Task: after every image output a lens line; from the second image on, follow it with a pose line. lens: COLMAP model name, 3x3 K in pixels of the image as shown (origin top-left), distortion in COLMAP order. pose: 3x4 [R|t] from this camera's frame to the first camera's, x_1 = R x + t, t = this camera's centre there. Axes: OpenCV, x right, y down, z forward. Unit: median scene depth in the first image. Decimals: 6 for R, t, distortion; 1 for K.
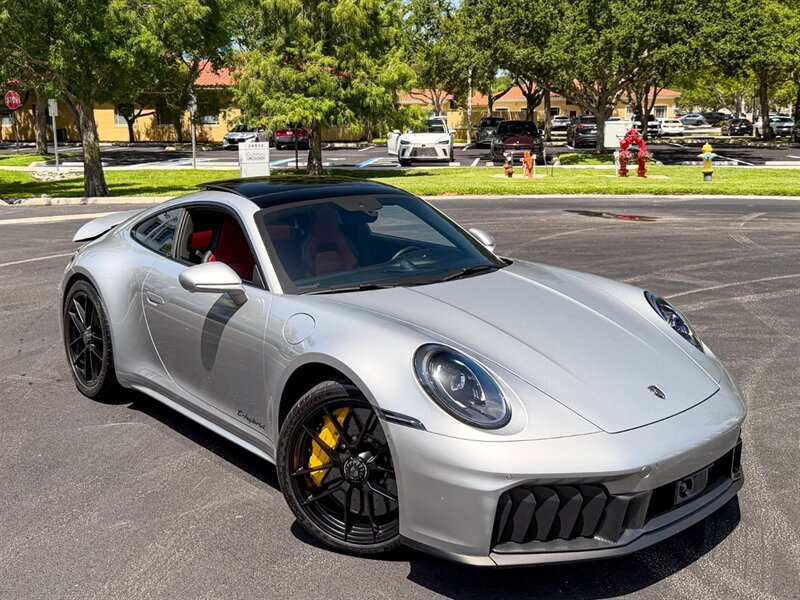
lens RADIAL K [[793.3, 0, 388.1], [0, 793.3, 285.5], [0, 0, 1]] dist [0.058354, 0.000000]
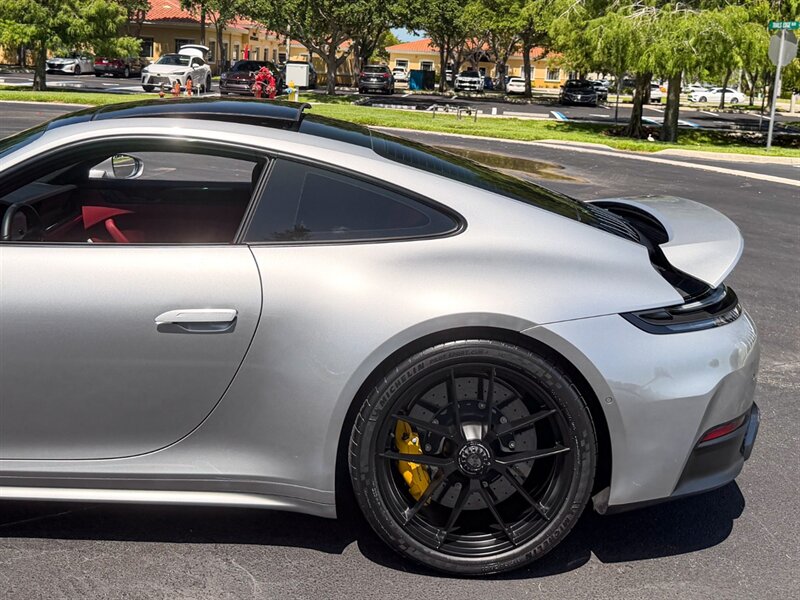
lens RADIAL K [[856.0, 0, 388.6], [0, 856.0, 210.9], [0, 0, 1]] dist [0.044927, 0.000000]
pose [[0.997902, 0.064018, 0.009709, 0.632995], [-0.063528, 0.996992, -0.044406, 0.091266], [-0.012523, 0.043696, 0.998966, -0.399020]]
